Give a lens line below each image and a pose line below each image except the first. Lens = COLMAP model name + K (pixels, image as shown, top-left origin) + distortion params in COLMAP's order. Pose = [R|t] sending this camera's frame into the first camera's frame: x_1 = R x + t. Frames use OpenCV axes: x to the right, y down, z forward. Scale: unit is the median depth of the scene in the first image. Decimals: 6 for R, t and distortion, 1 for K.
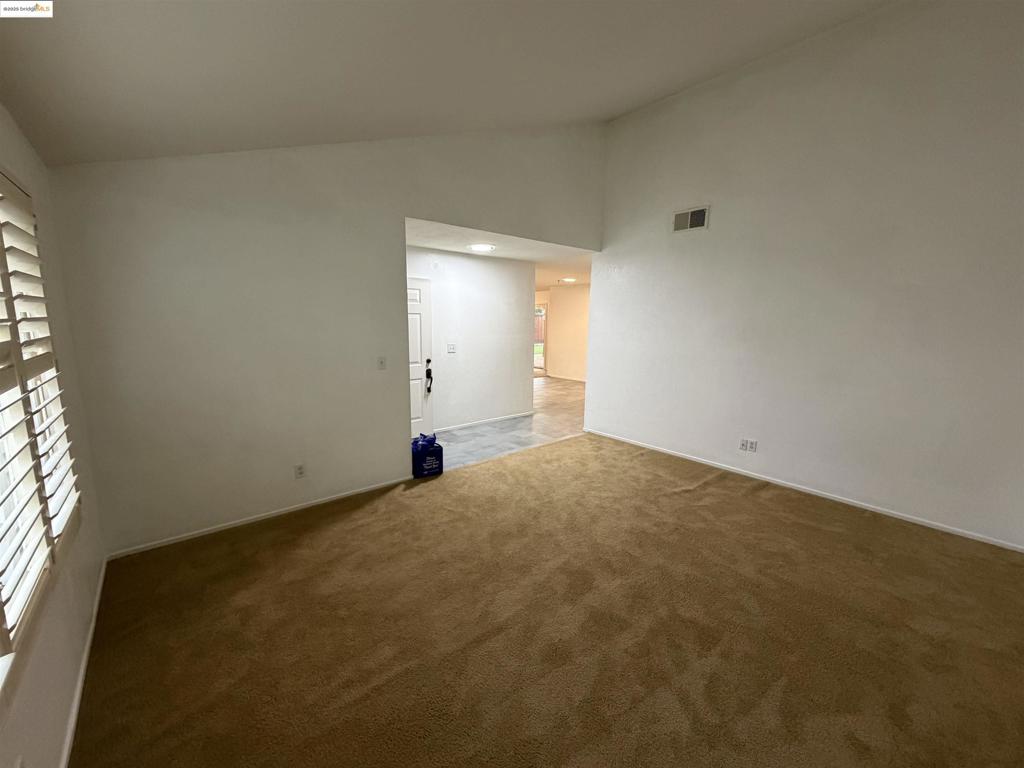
lens RADIAL K [[410.2, 0, 507.4], [0, 410.2, 382.3], [0, 0, 1]] dist [-0.000660, -0.000211]
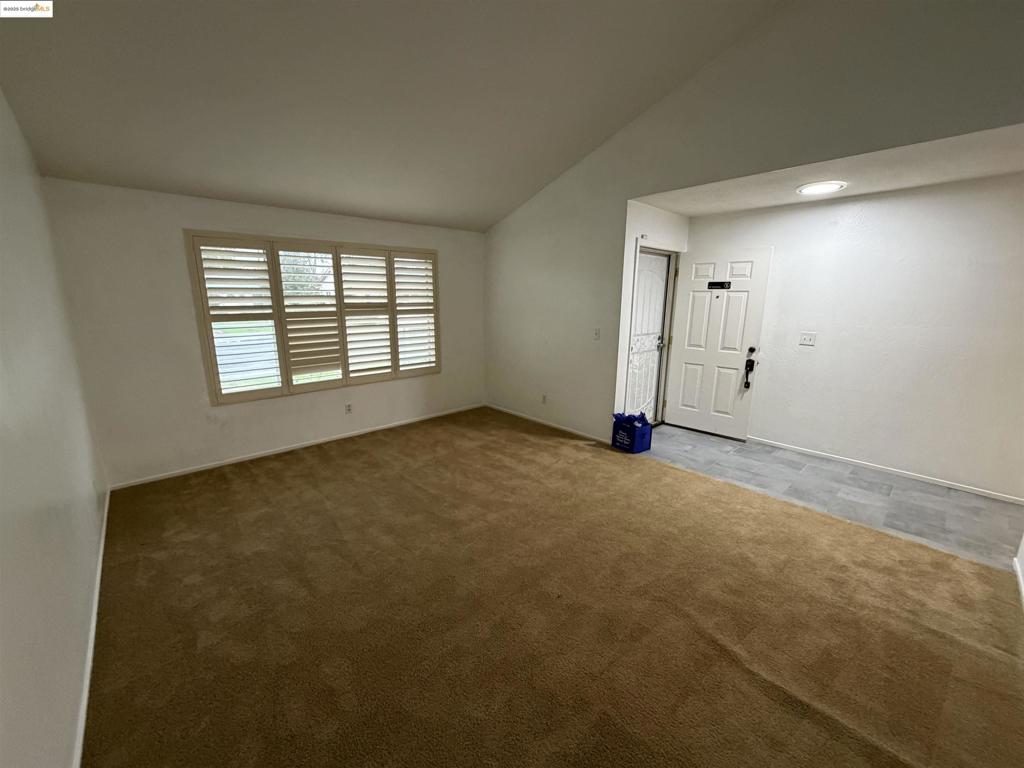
lens RADIAL K [[410.2, 0, 507.0], [0, 410.2, 384.5], [0, 0, 1]] dist [-0.000660, -0.000211]
pose [[0.045559, 0.206970, -0.977286, 0.617405], [-0.162542, 0.966800, 0.197172, -0.069597], [0.985649, 0.149867, 0.077688, 0.485795]]
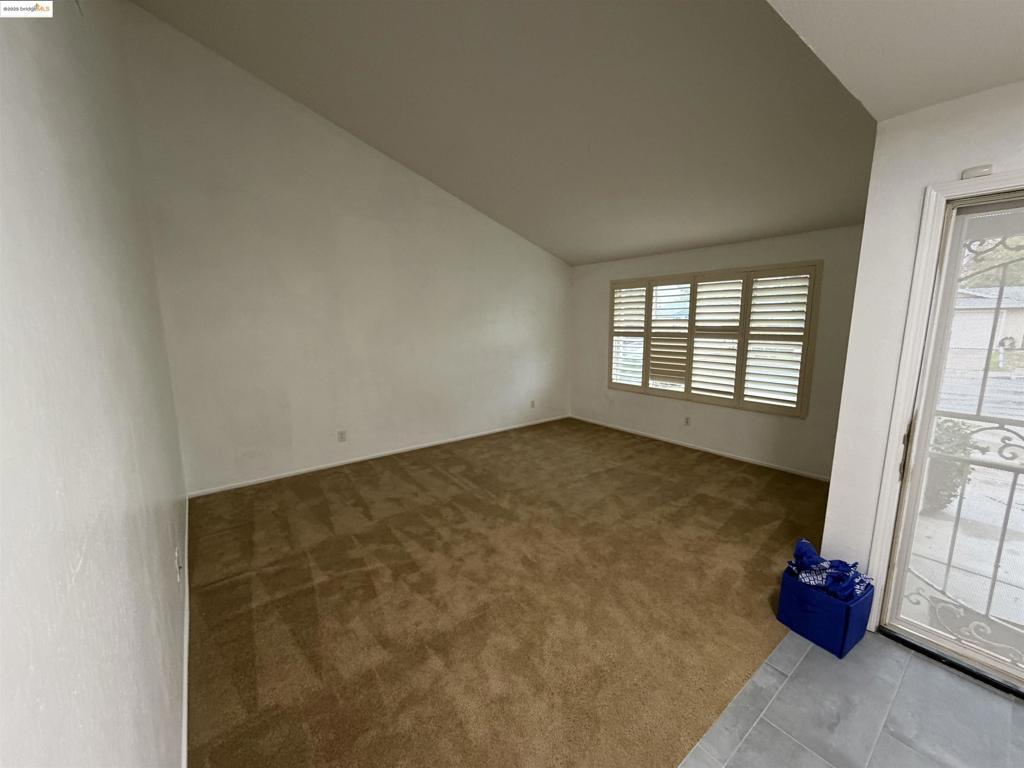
lens RADIAL K [[410.2, 0, 512.2], [0, 410.2, 386.8], [0, 0, 1]] dist [-0.000660, -0.000211]
pose [[-0.999584, -0.003164, 0.028678, 0.137109], [0.006149, 0.947771, 0.318891, -0.180051], [-0.028189, 0.318935, -0.947357, 1.135790]]
